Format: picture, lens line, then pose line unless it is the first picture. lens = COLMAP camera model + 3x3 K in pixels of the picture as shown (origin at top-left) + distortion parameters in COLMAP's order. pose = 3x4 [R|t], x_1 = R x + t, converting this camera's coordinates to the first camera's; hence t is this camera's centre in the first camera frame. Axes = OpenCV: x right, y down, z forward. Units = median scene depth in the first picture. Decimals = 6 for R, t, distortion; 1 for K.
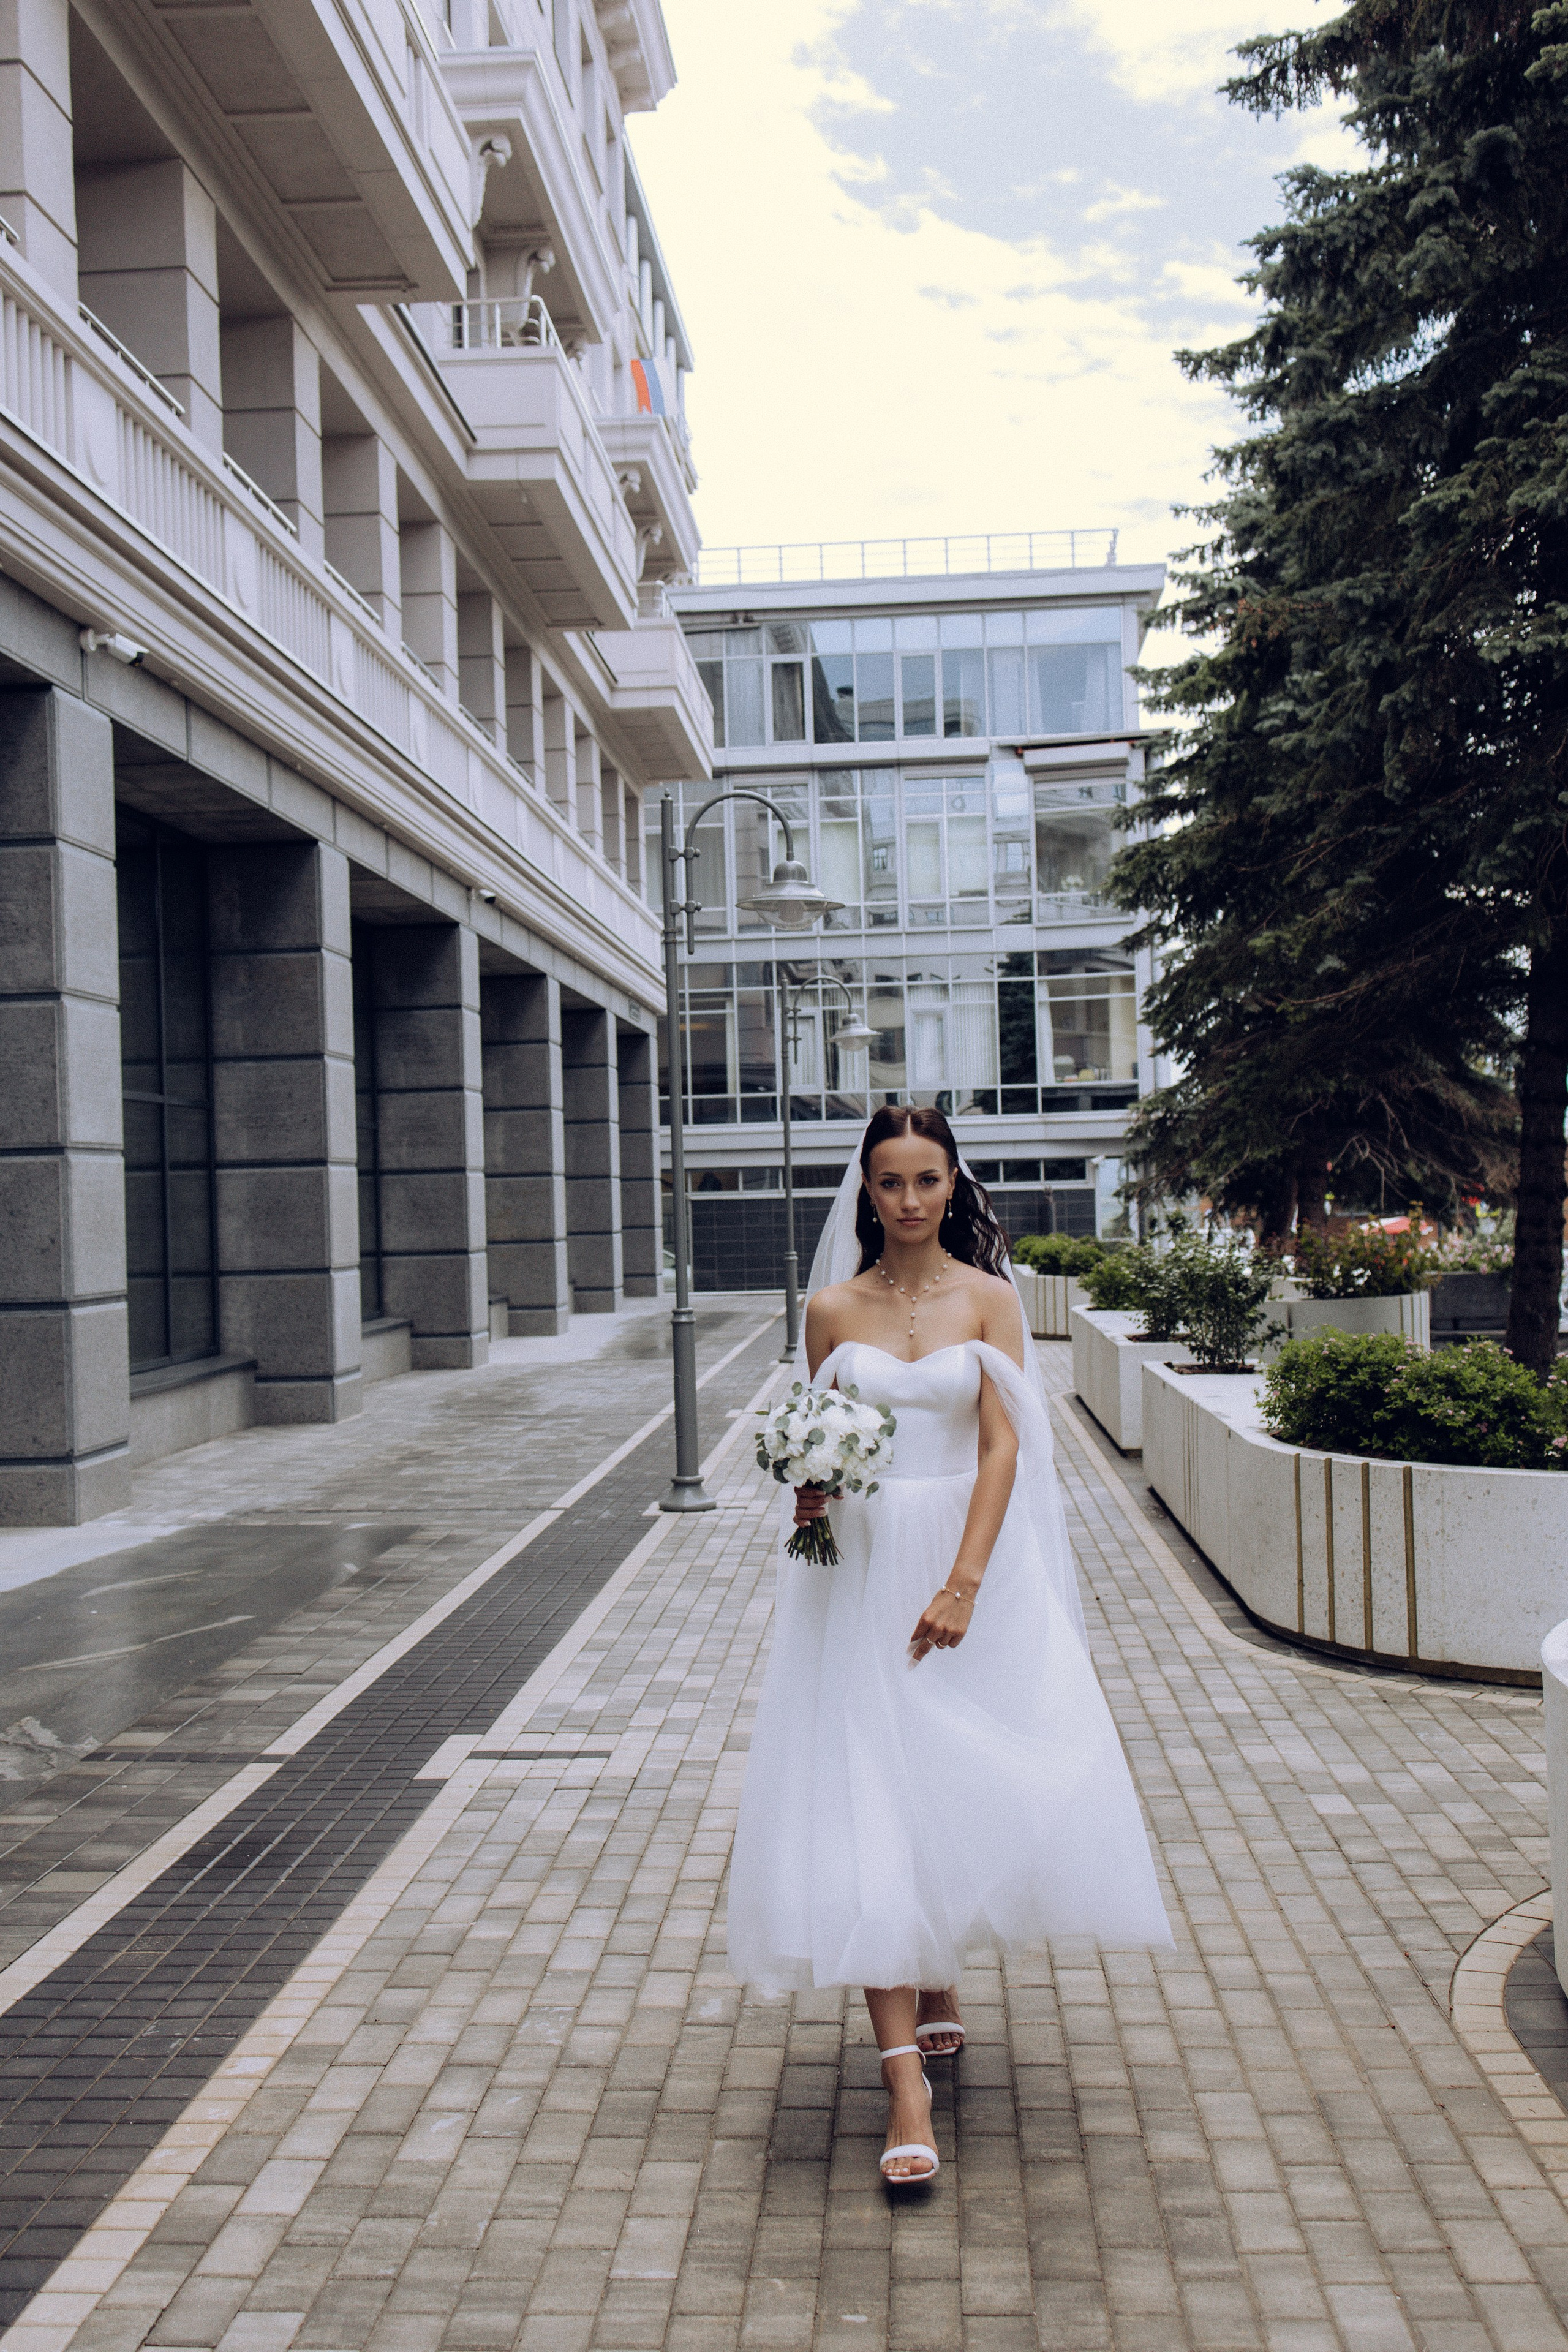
lens RADIAL K [[2352.9, 0, 816.5], [0, 2352.9, 1228.9], [0, 0, 1]] dist [0.002070, 0.000000]
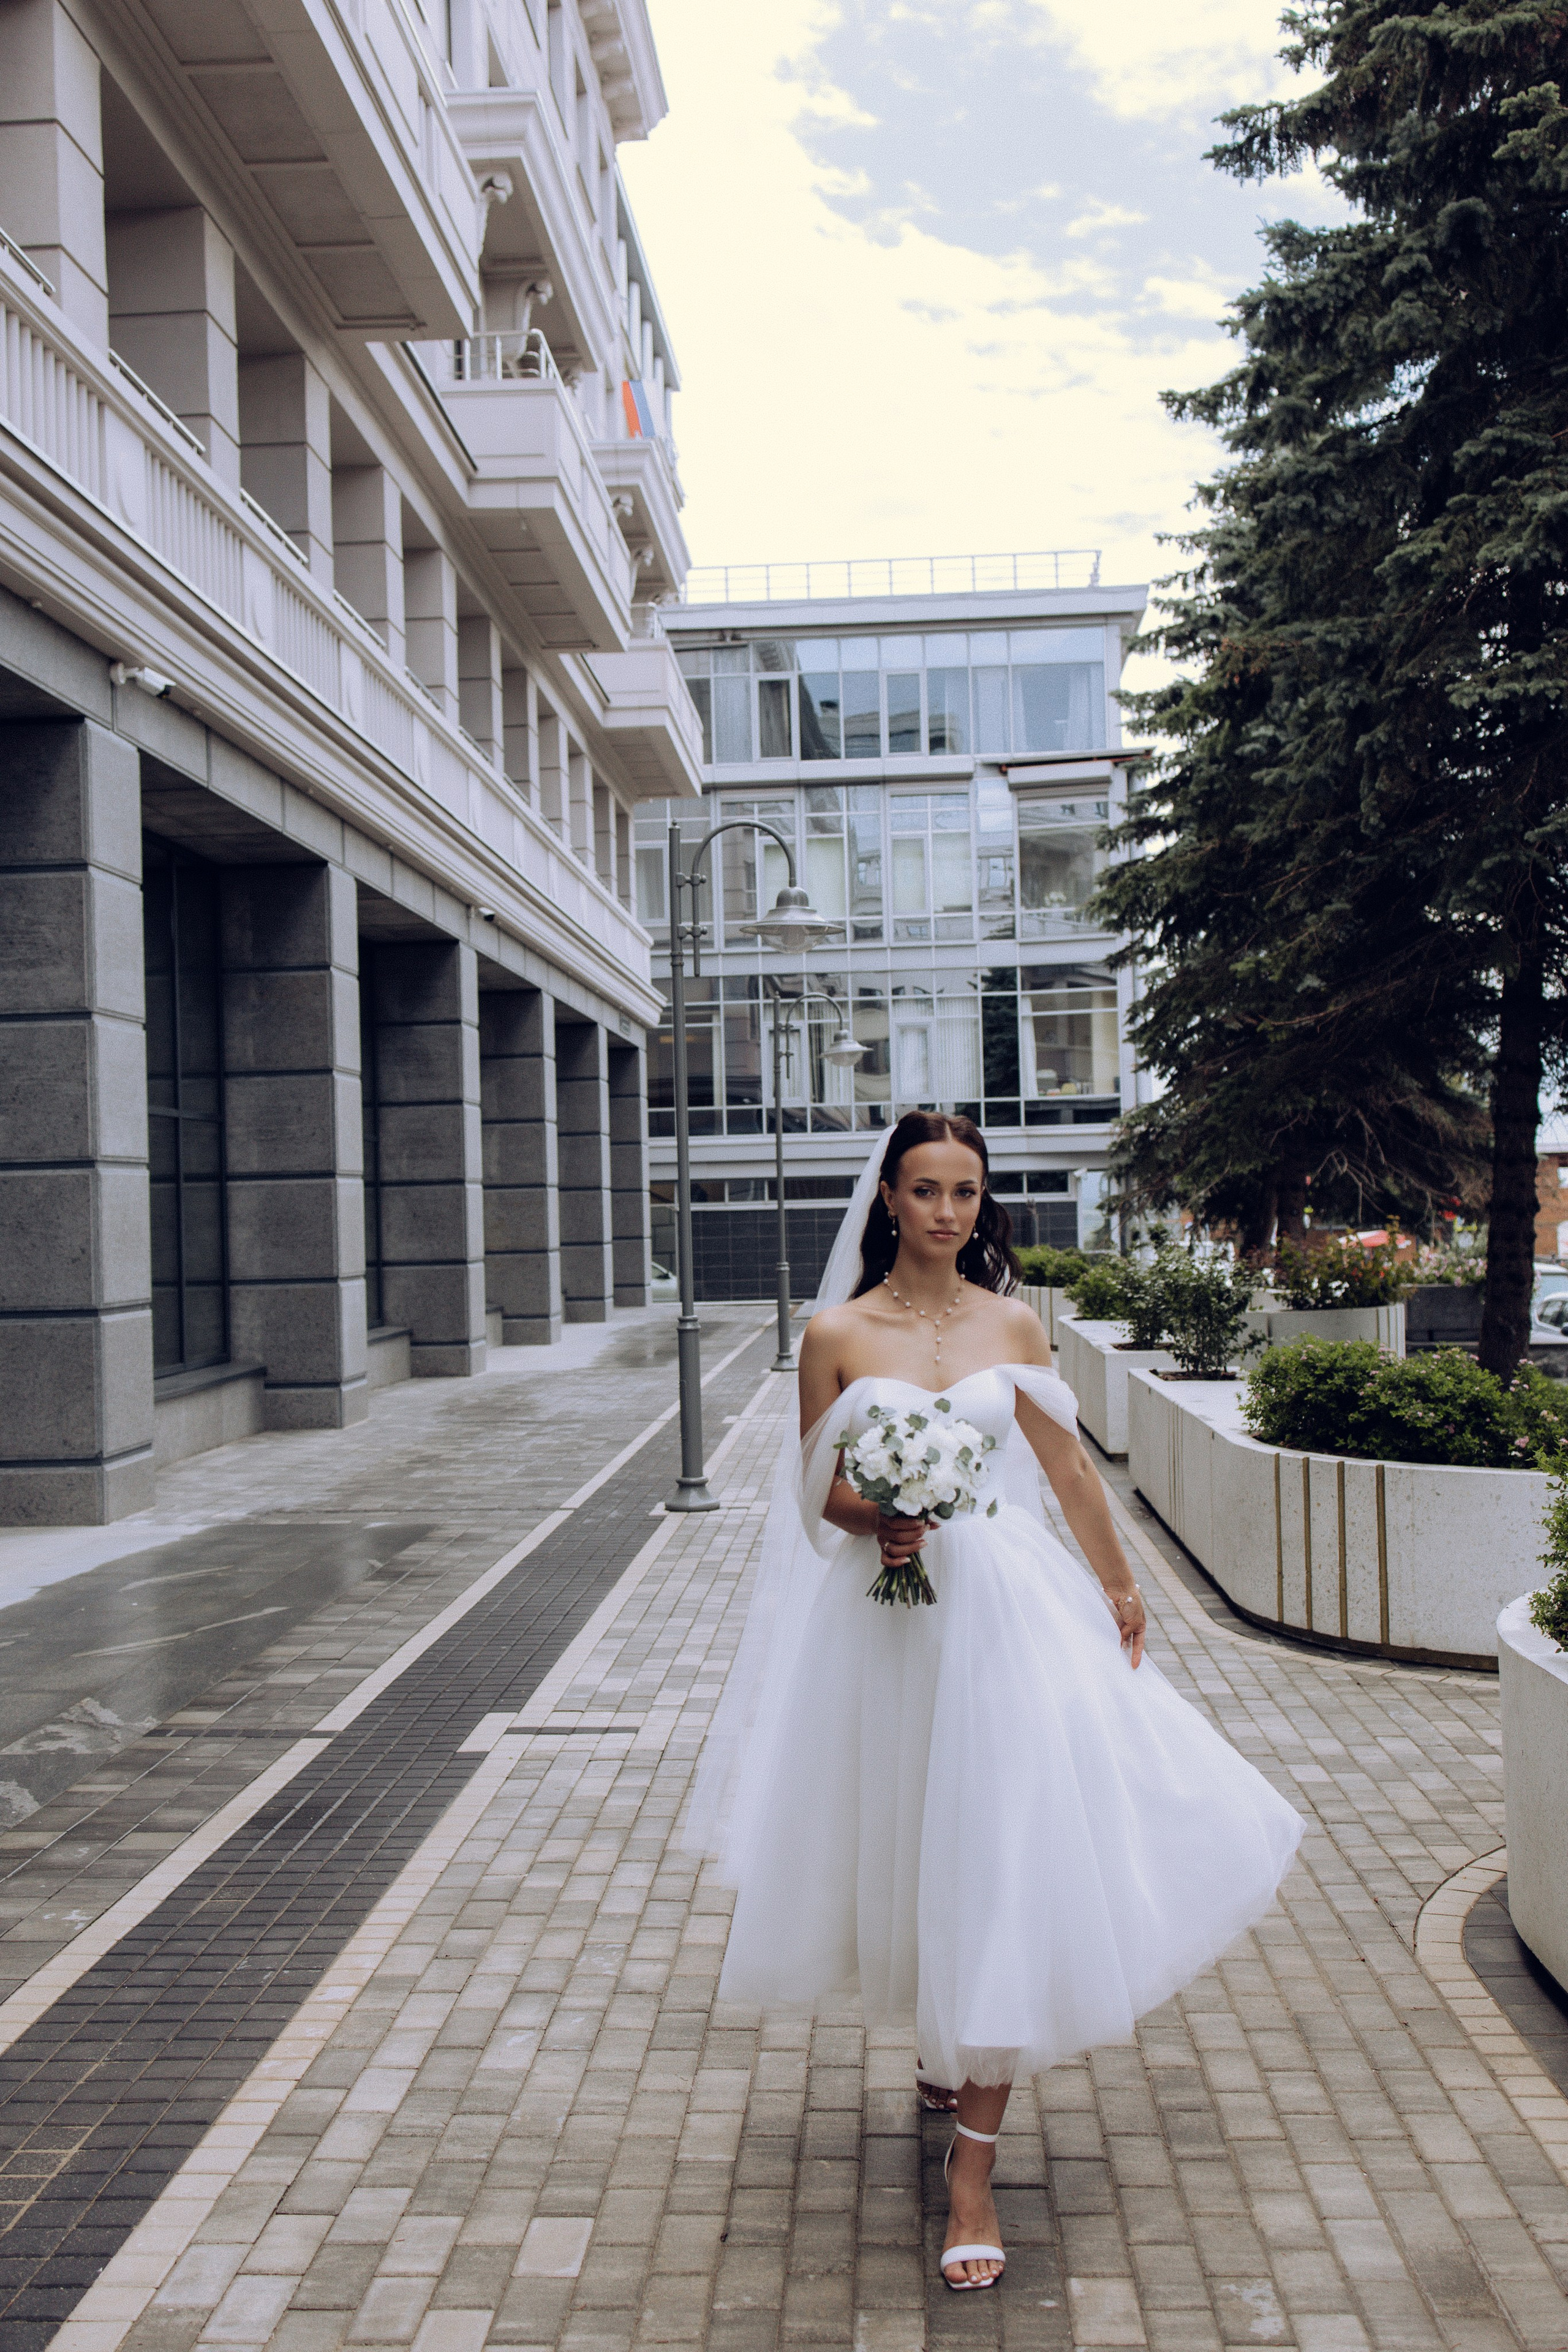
lens RADIAL K [[2352.9, 0, 810.7], [0, 2352.9, 1219.2], [0, 0, 1]] dist [0.002070, 0.000000]
pose [[0.999978, 0.002932, 0.005907, -0.005918], [-0.002881, 0.999957, -0.008779, -0.000340], [-0.005933, 0.008762, 0.999944, -0.028376]]
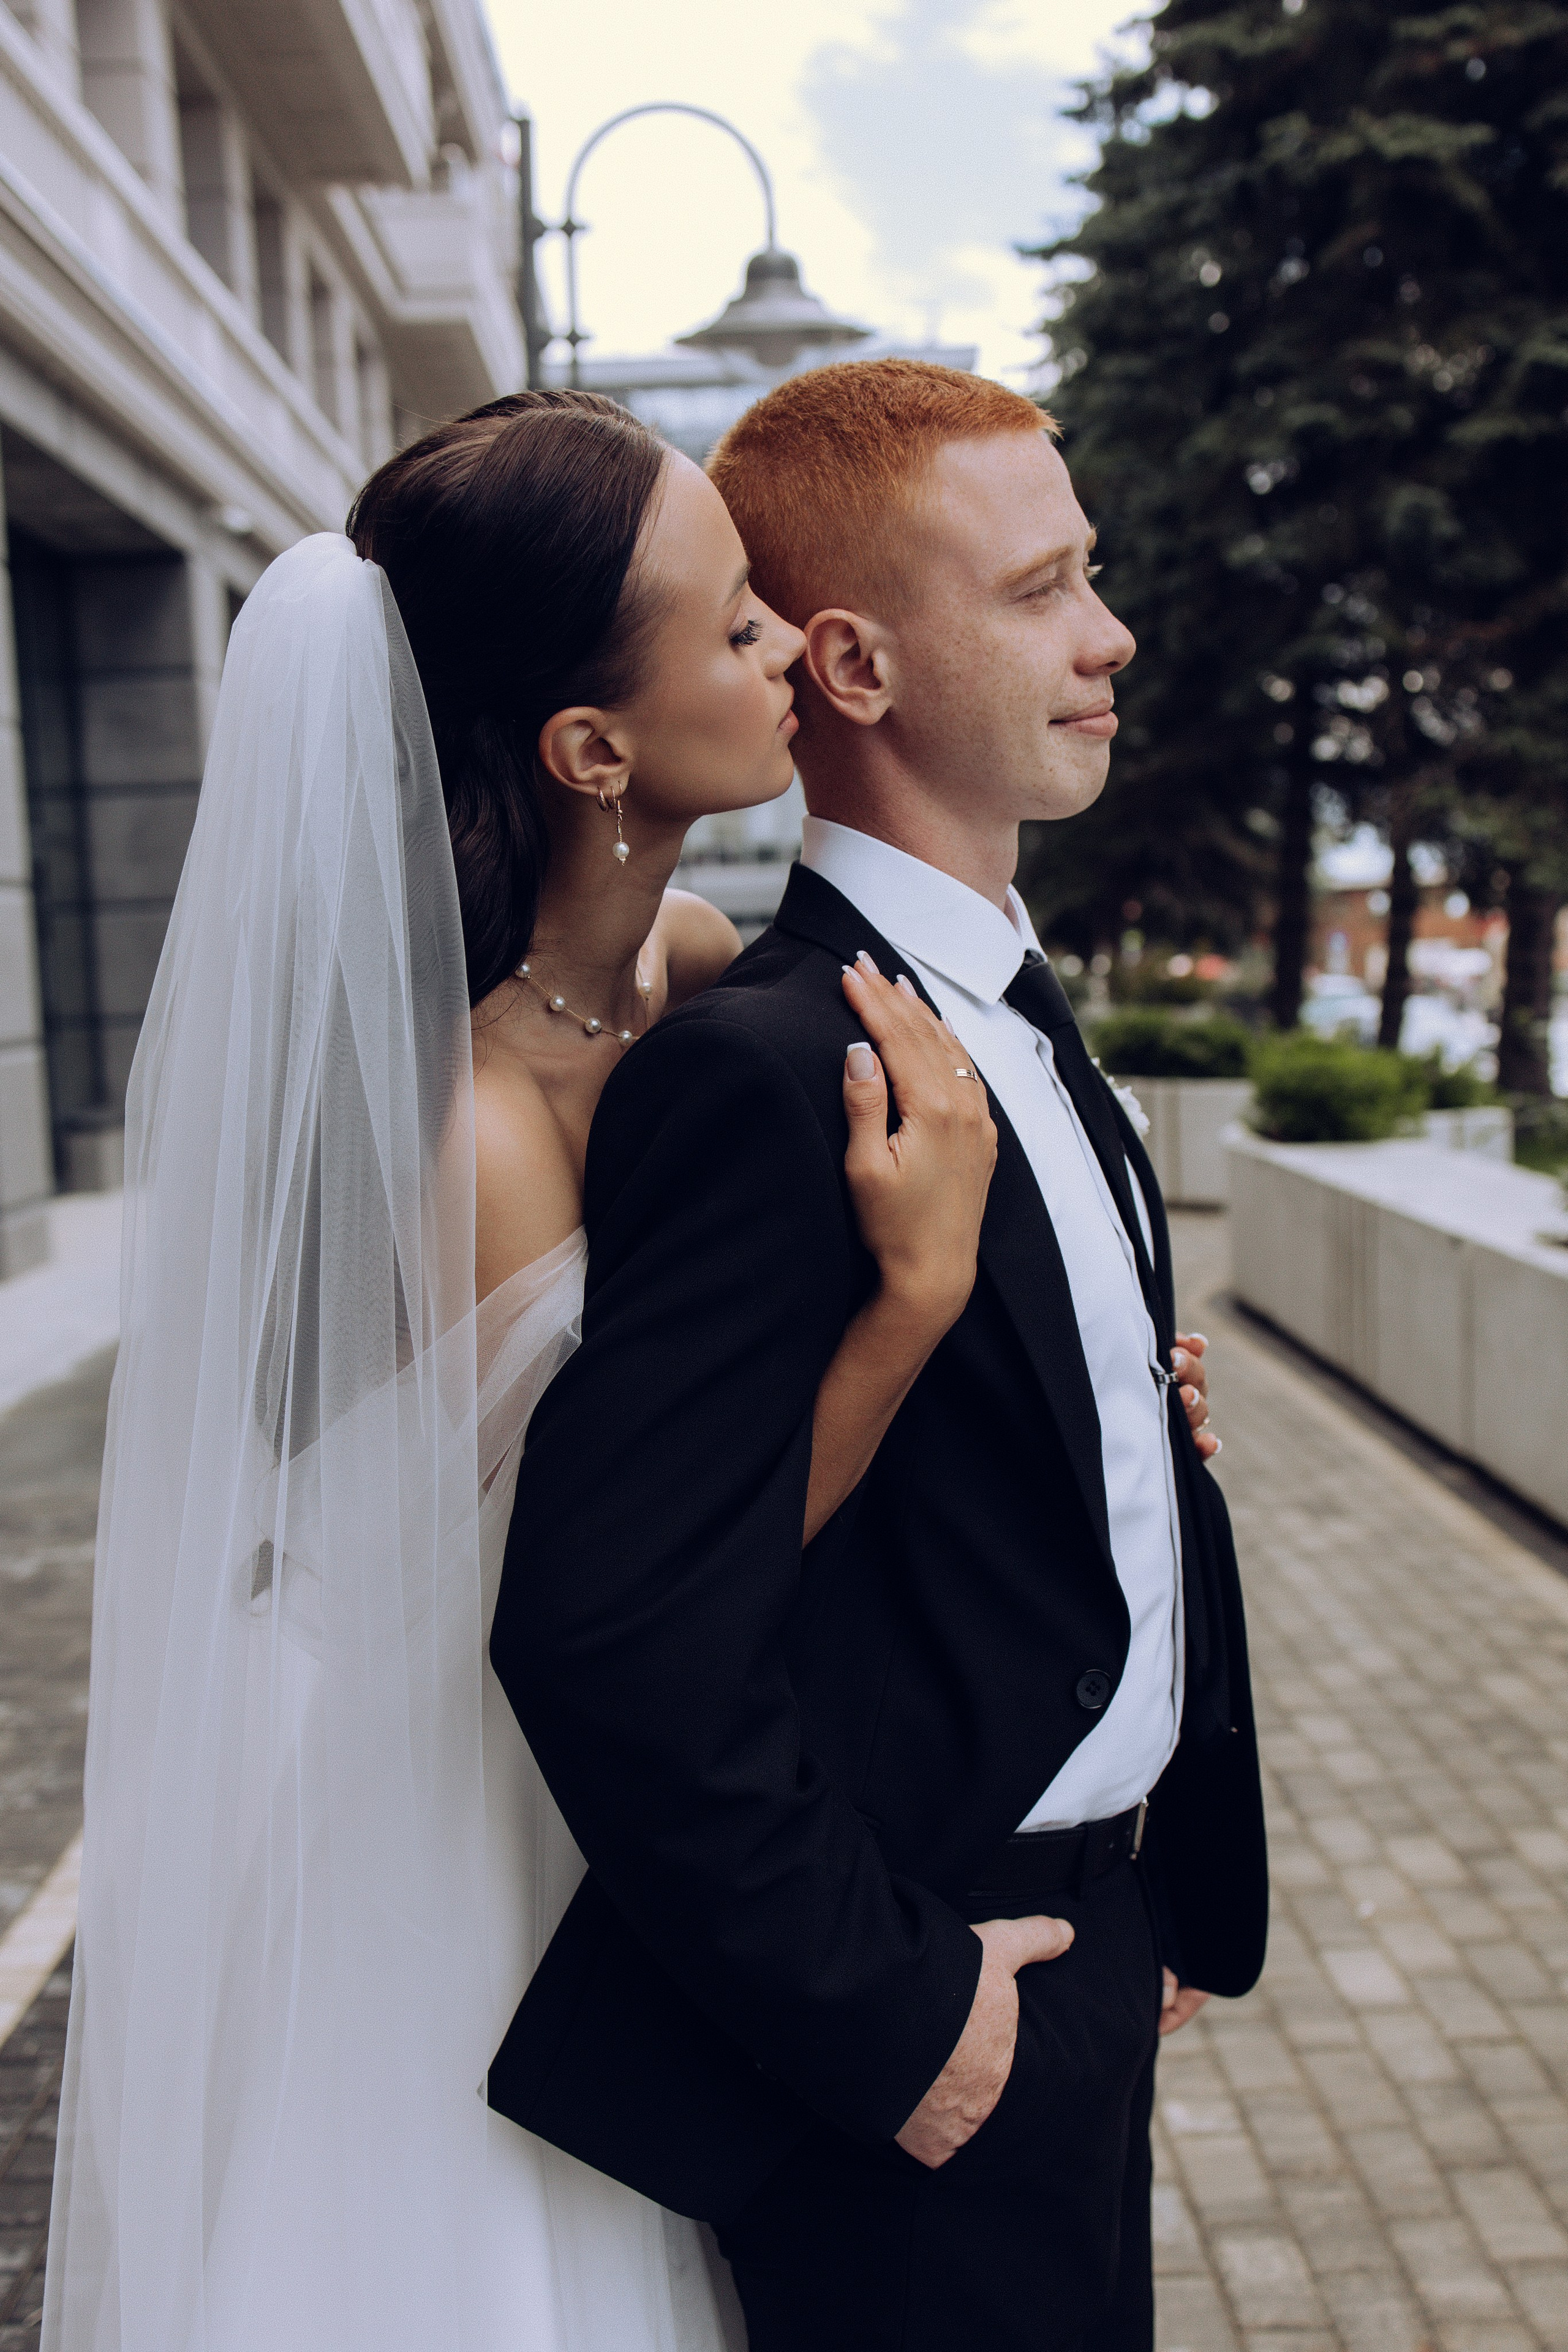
lens RADIAL K [[2352.9, 0, 788.4], [0, 2352.9, 1263.1], [0, 0, 1]] dist [0.002070, 0.000000]
pose [[0.997531, -0.016818, 0.068177, -0.055367], [0.008709, 0.993029, 0.117545, 0.009662], [-0.069678, -0.116661, 0.990725, -0.266799]]
